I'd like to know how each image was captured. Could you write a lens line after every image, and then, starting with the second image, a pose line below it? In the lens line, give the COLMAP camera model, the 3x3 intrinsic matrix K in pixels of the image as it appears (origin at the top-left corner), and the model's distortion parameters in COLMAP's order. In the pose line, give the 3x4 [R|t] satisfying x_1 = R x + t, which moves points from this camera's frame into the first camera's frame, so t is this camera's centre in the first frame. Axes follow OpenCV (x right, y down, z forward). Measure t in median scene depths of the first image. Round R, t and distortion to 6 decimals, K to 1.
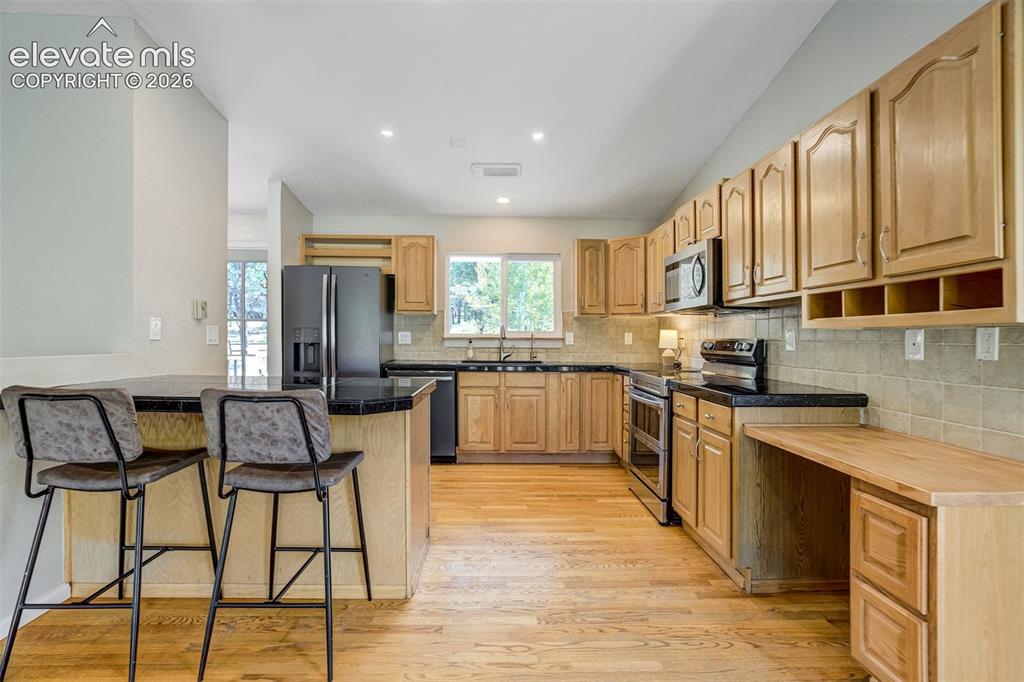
lens RADIAL K [[473.9, 0, 511.2], [0, 473.9, 341.3], [0, 0, 1]] dist [-0.024731, 0.005340]
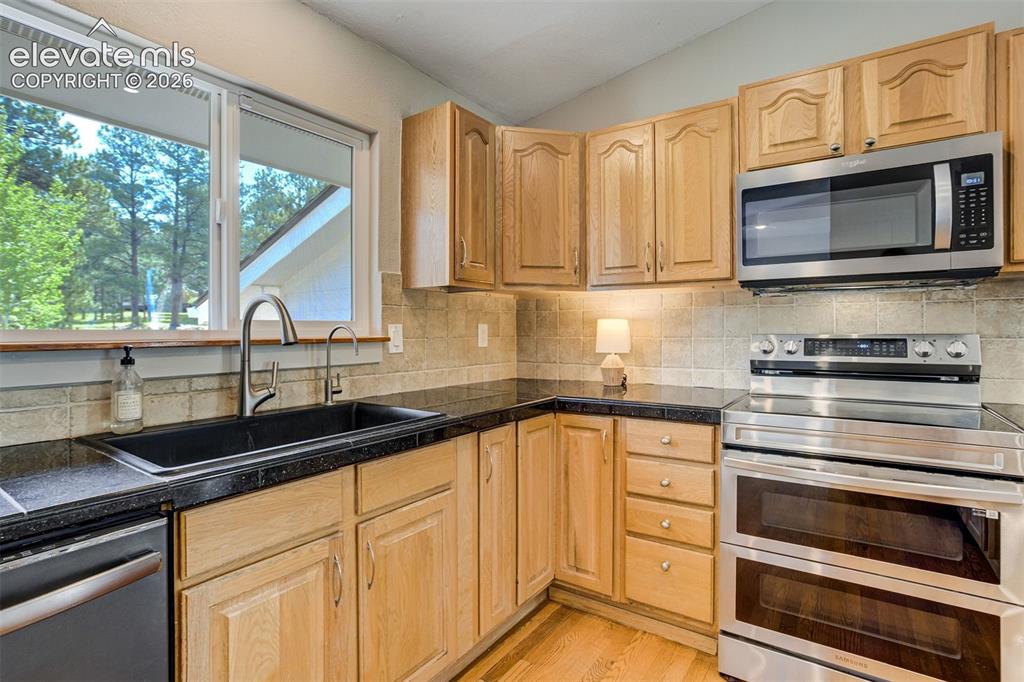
lens RADIAL K [[496.6, 0, 520.6], [0, 496.6, 339.0], [0, 0, 1]] dist [-0.035662, 0.008452]
pose [[0.613609, -0.025802, 0.789188, -0.217391], [0.016706, 0.999666, 0.019694, -0.016659], [-0.789433, 0.001100, 0.613835, 0.865550]]
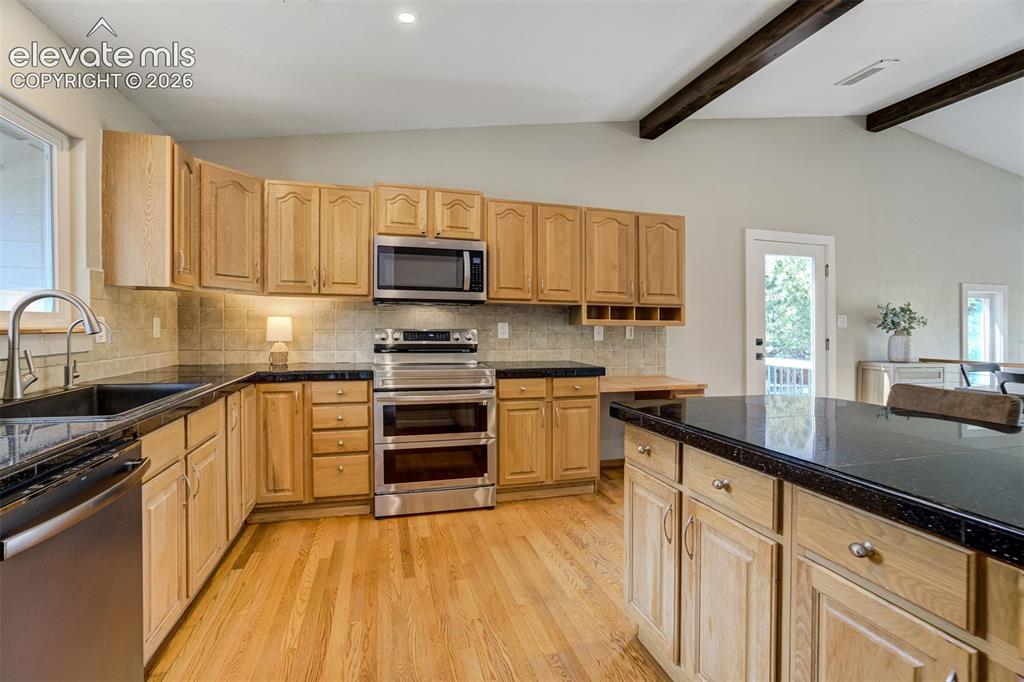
lens RADIAL K [[473.9, 0, 521.4], [0, 473.9, 325.9], [0, 0, 1]] dist [-0.024731, 0.005340]
pose [[-0.237474, -0.010794, 0.971334, -0.571380], [-0.006810, 0.999932, 0.009447, -0.022412], [-0.971370, -0.004371, -0.237531, 0.949716]]
